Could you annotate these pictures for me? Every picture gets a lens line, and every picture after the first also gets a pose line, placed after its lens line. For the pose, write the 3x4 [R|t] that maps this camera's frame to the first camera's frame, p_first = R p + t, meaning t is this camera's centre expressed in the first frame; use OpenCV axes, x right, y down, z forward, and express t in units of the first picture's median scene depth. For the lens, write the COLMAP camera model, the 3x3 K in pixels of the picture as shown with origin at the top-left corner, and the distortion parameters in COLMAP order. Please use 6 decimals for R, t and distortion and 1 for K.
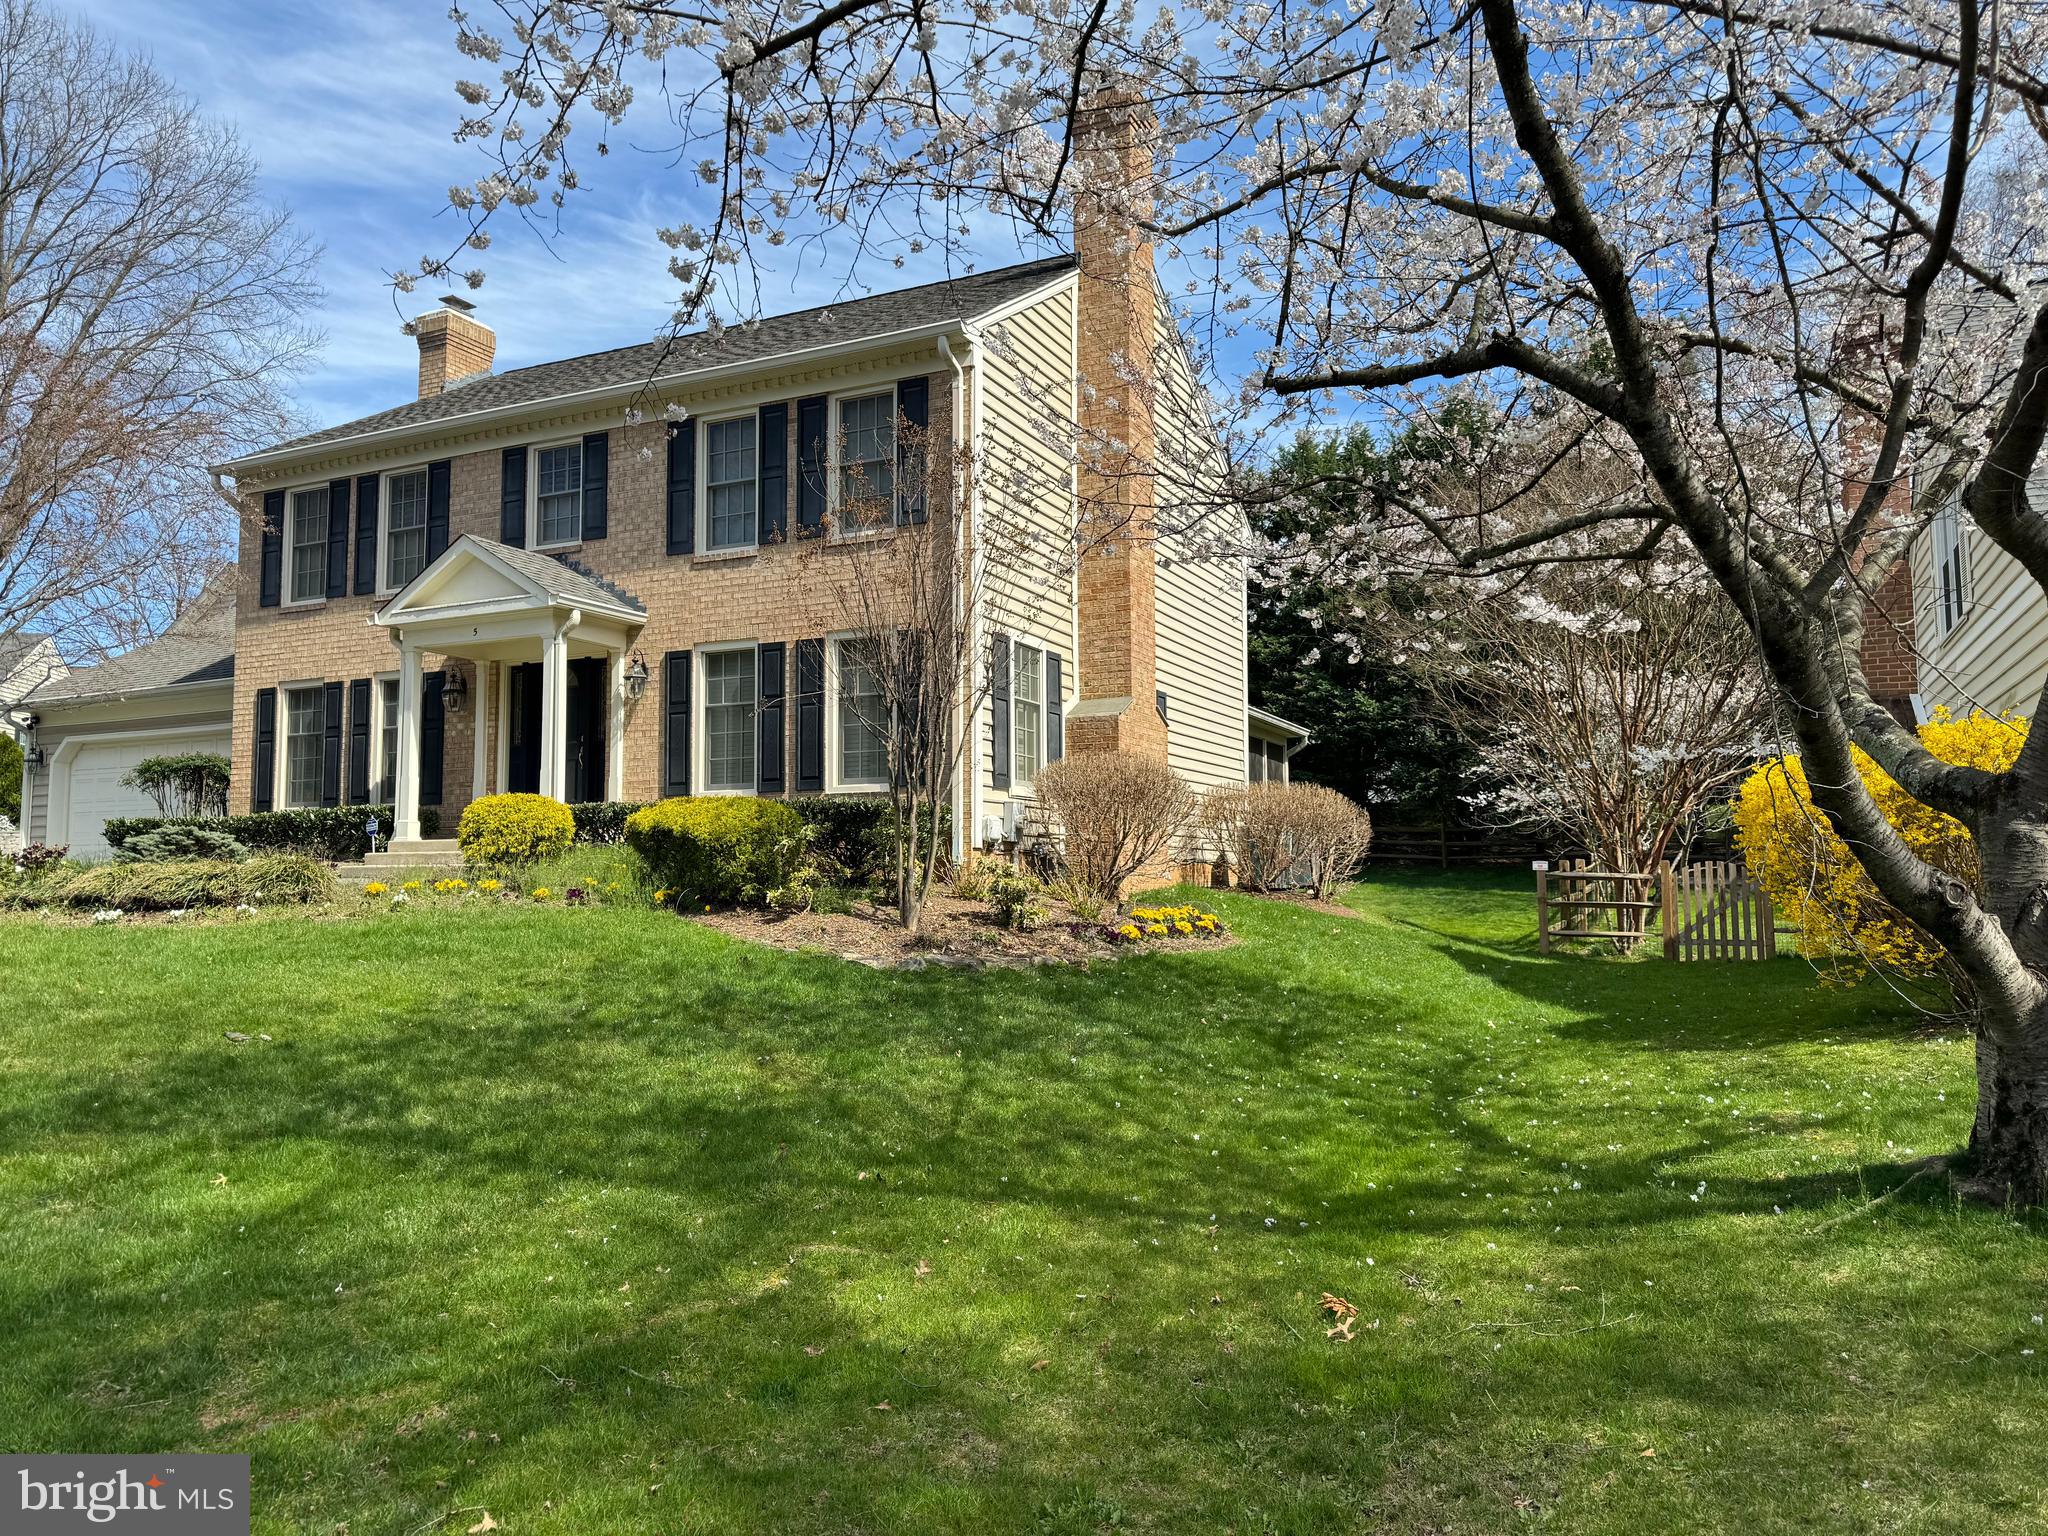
lens RADIAL K [[1484.7, 0, 1021.0], [0, 1484.7, 753.5], [0, 0, 1]] dist [0.220925, -0.000090]
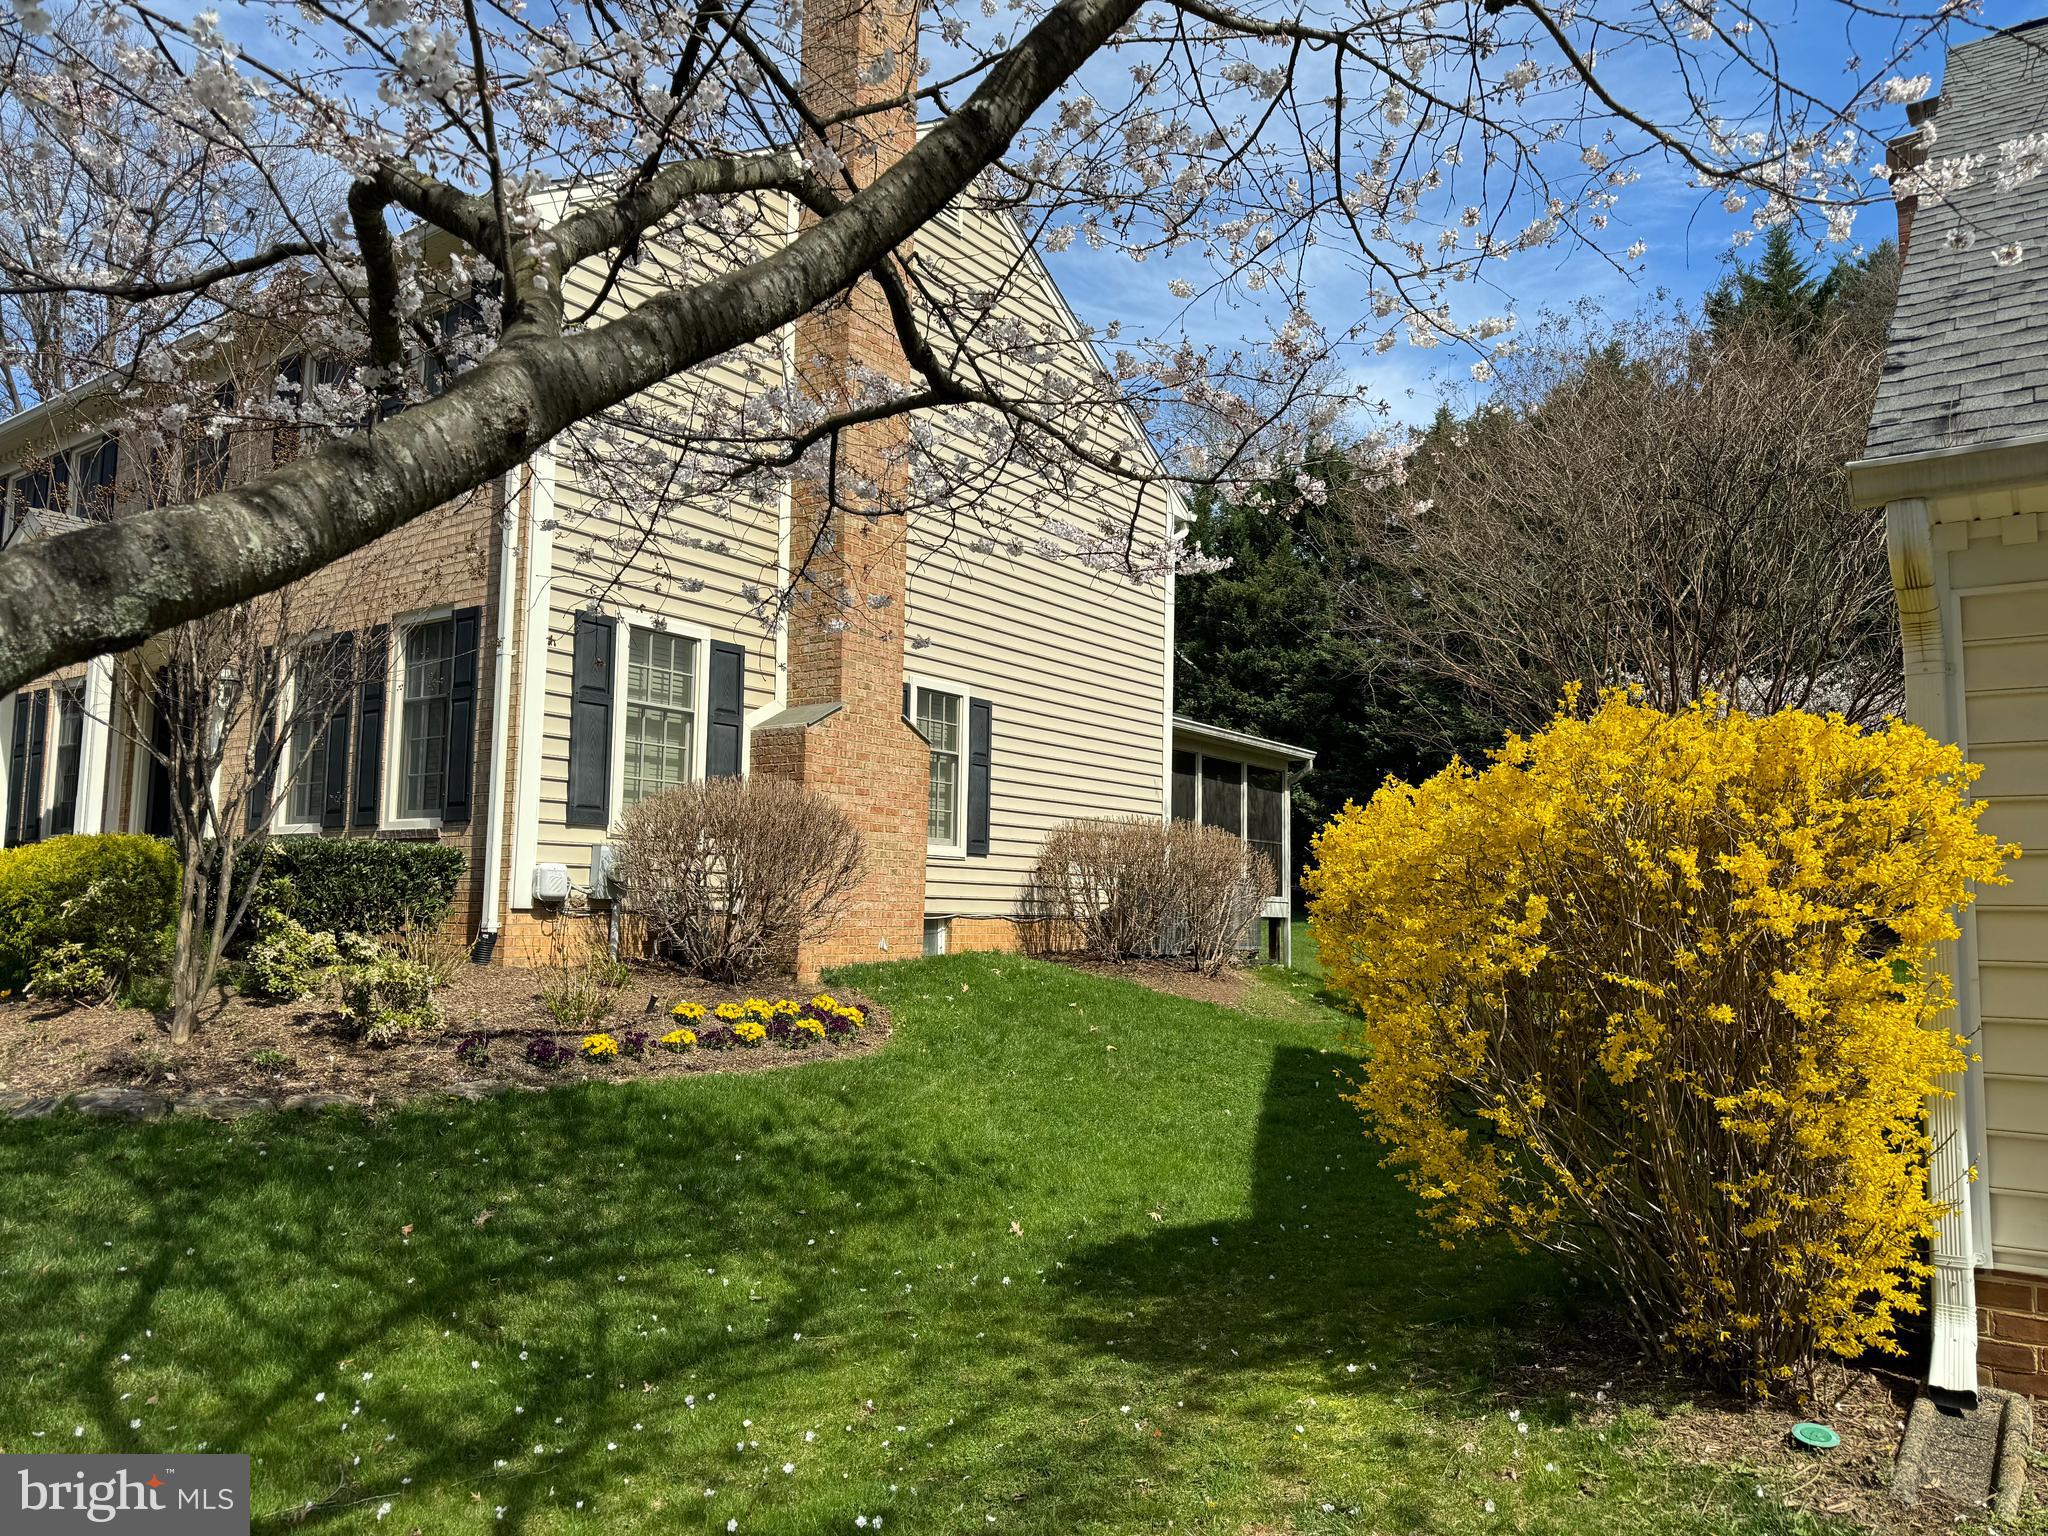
lens RADIAL K [[1484.7, 0, 1021.0], [0, 1484.7, 753.5], [0, 0, 1]] dist [0.220925, -0.000090]
pose [[0.981087, 0.001492, -0.193560, 0.308354], [-0.004983, 0.999834, -0.017550, 0.000152], [0.193501, 0.018183, 0.980932, 0.289828]]
